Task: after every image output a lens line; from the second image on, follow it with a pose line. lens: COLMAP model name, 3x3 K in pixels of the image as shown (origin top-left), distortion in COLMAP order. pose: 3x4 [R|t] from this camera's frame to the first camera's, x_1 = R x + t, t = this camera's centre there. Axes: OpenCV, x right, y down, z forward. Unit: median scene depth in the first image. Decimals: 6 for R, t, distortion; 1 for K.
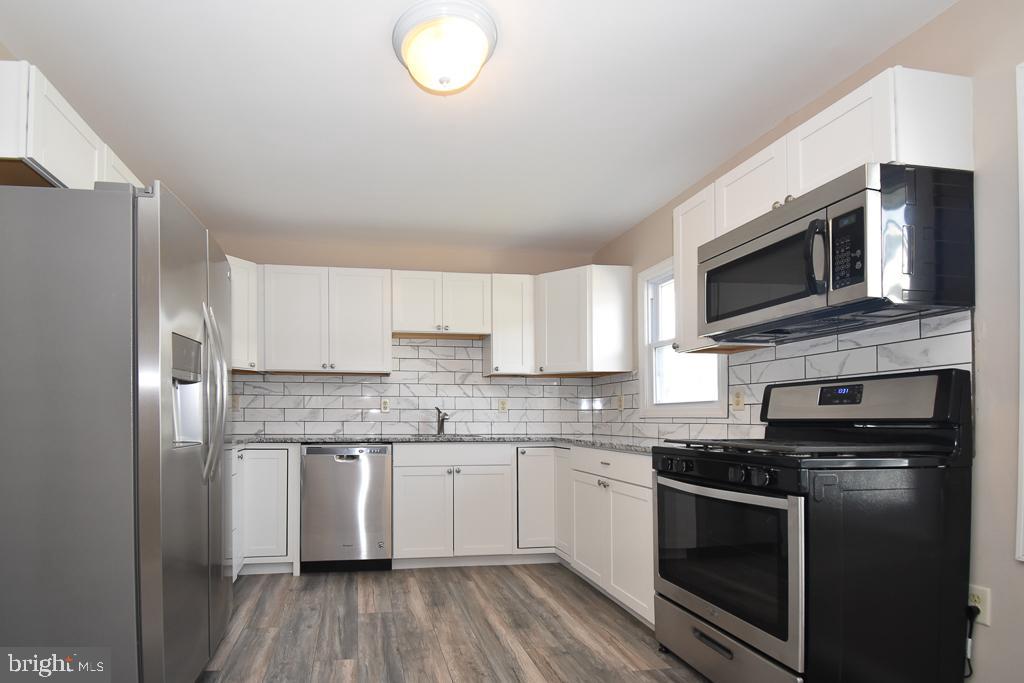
lens RADIAL K [[509.5, 0, 402.8], [0, 509.5, 418.8], [0, 0, 1]] dist [-0.013223, 0.001113]
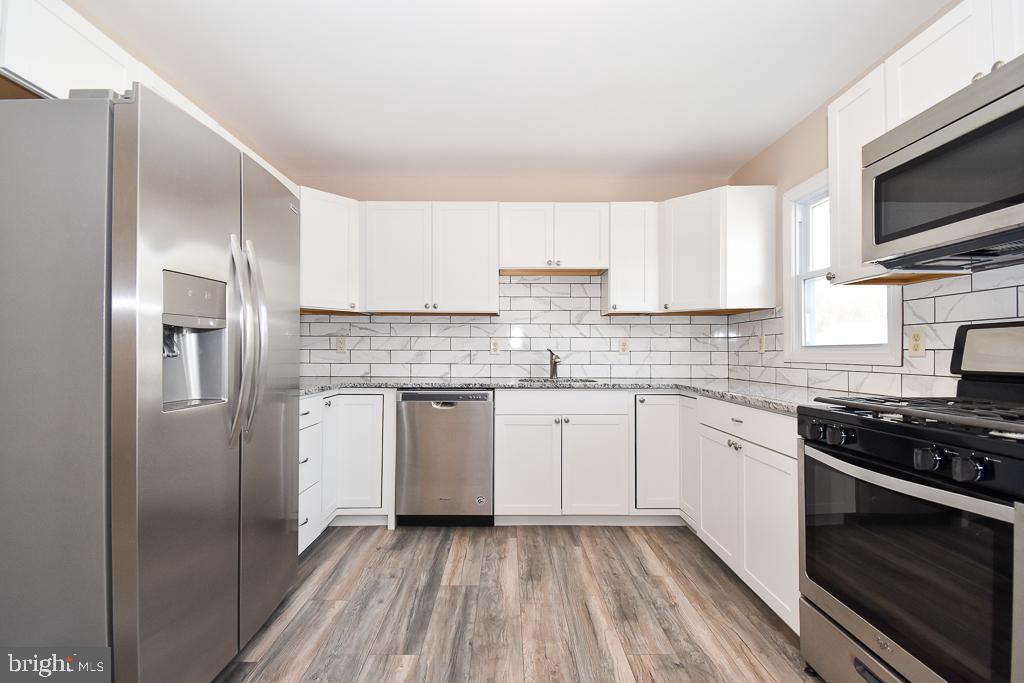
lens RADIAL K [[466.9, 0, 493.9], [0, 466.9, 353.8], [0, 0, 1]] dist [0.012429, -0.016588]
pose [[0.991663, 0.001364, -0.128853, 0.090964], [-0.000919, 0.999993, 0.003510, -0.019917], [0.128857, -0.003362, 0.991658, 0.170717]]
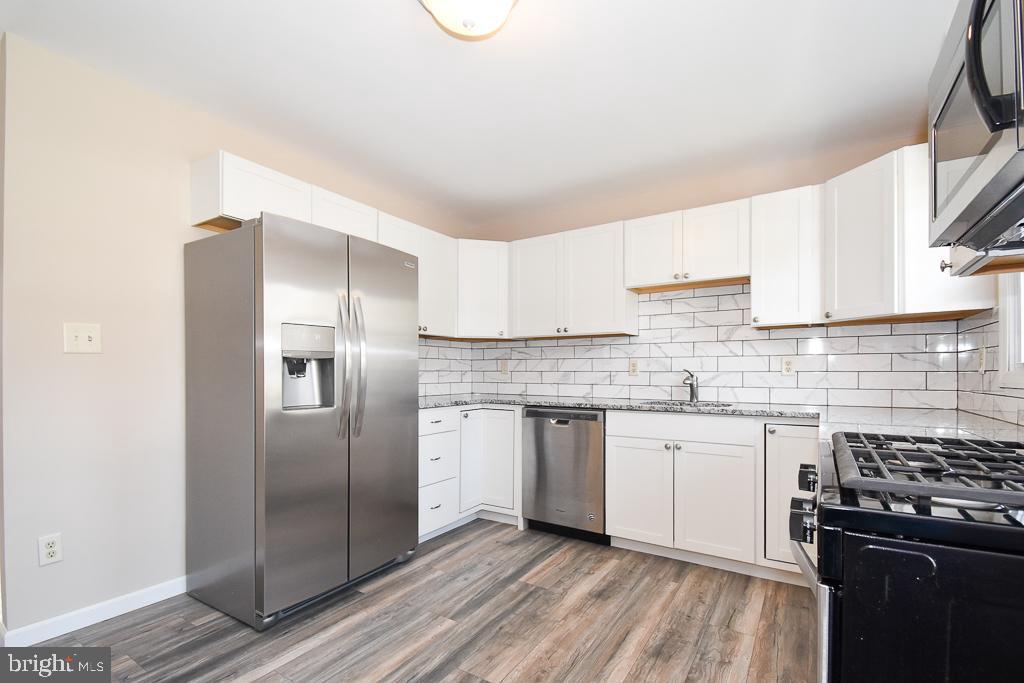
lens RADIAL K [[466.9, 0, 496.5], [0, 466.9, 379.7], [0, 0, 1]] dist [0.012429, -0.016588]
pose [[0.753703, 0.008175, -0.657165, 0.404332], [0.002153, 0.999887, 0.014908, -0.021412], [0.657212, -0.012651, 0.753599, 0.237326]]
